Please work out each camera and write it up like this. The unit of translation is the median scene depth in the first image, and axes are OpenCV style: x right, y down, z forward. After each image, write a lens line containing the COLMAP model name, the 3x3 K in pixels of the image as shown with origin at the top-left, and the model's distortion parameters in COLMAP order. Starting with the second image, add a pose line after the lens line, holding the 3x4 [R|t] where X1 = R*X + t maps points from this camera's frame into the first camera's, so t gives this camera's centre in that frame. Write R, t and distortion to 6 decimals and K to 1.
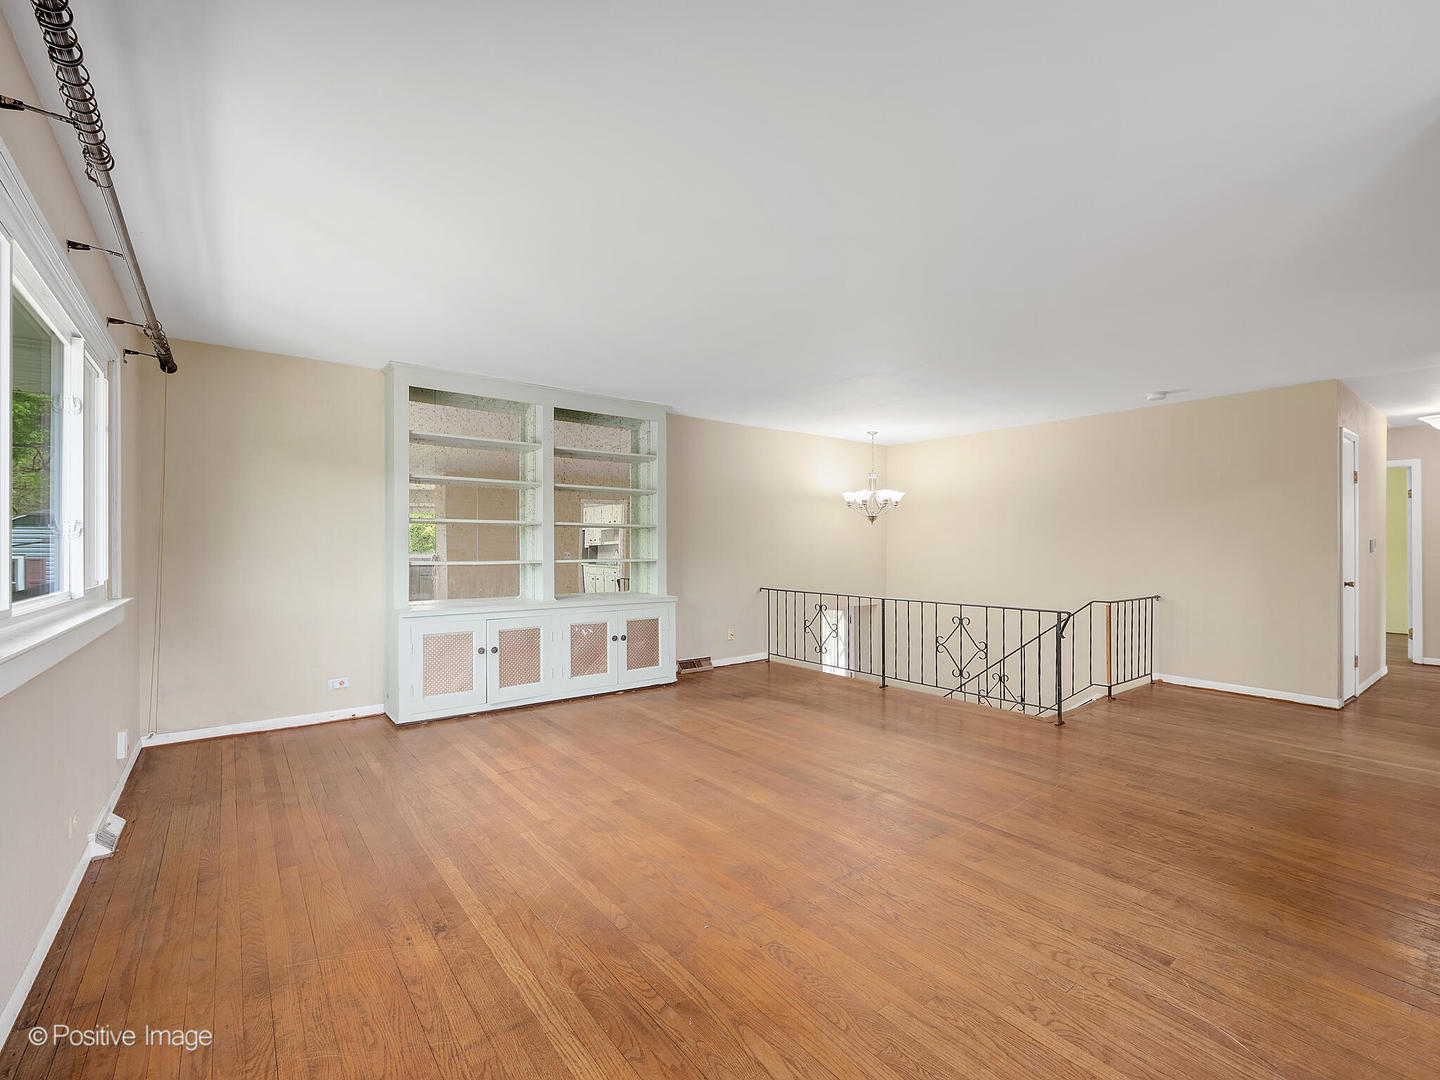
lens RADIAL K [[655.2, 0, 725.1], [0, 655.2, 547.6], [0, 0, 1]] dist [-0.000063, 0.000679]
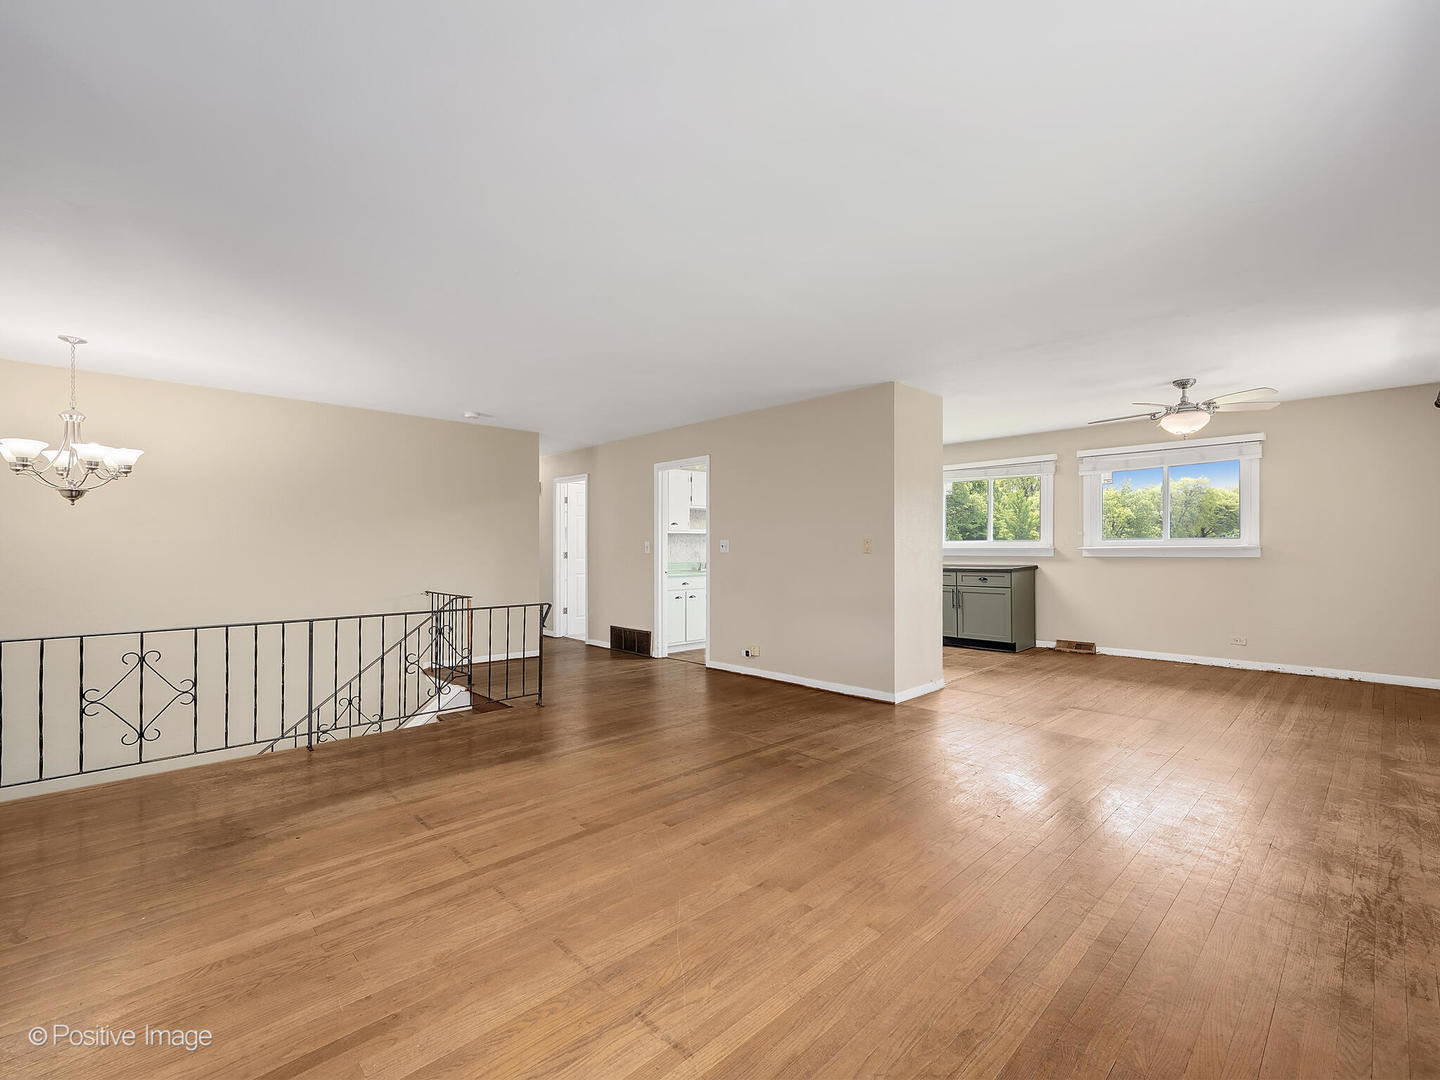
lens RADIAL K [[655.2, 0, 725.1], [0, 655.2, 547.6], [0, 0, 1]] dist [-0.000063, 0.000679]
pose [[-0.127566, -0.000821, 0.991830, -0.550252], [0.001808, 0.999998, 0.001060, 0.000823], [-0.991828, 0.001928, -0.127564, 0.720899]]
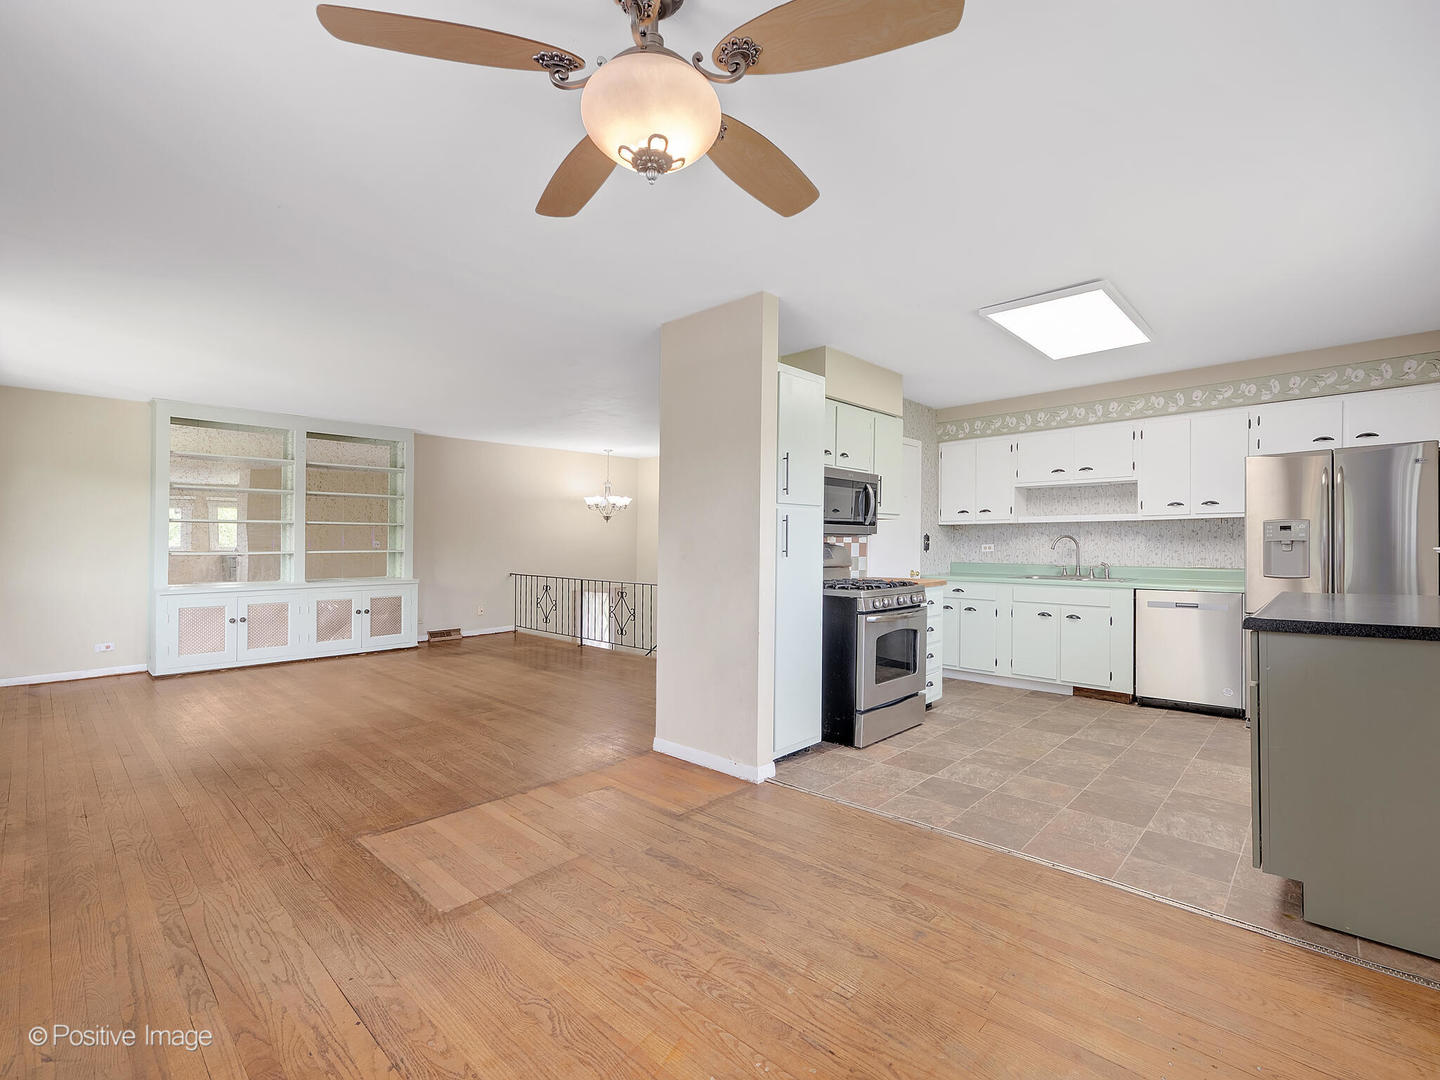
lens RADIAL K [[658.2, 0, 726.1], [0, 658.2, 533.9], [0, 0, 1]] dist [0.001083, 0.000175]
pose [[0.987016, 0.001721, 0.160610, 0.356833], [-0.000021, 0.999944, -0.010590, -0.000963], [-0.160619, 0.010449, 0.986961, -0.416832]]
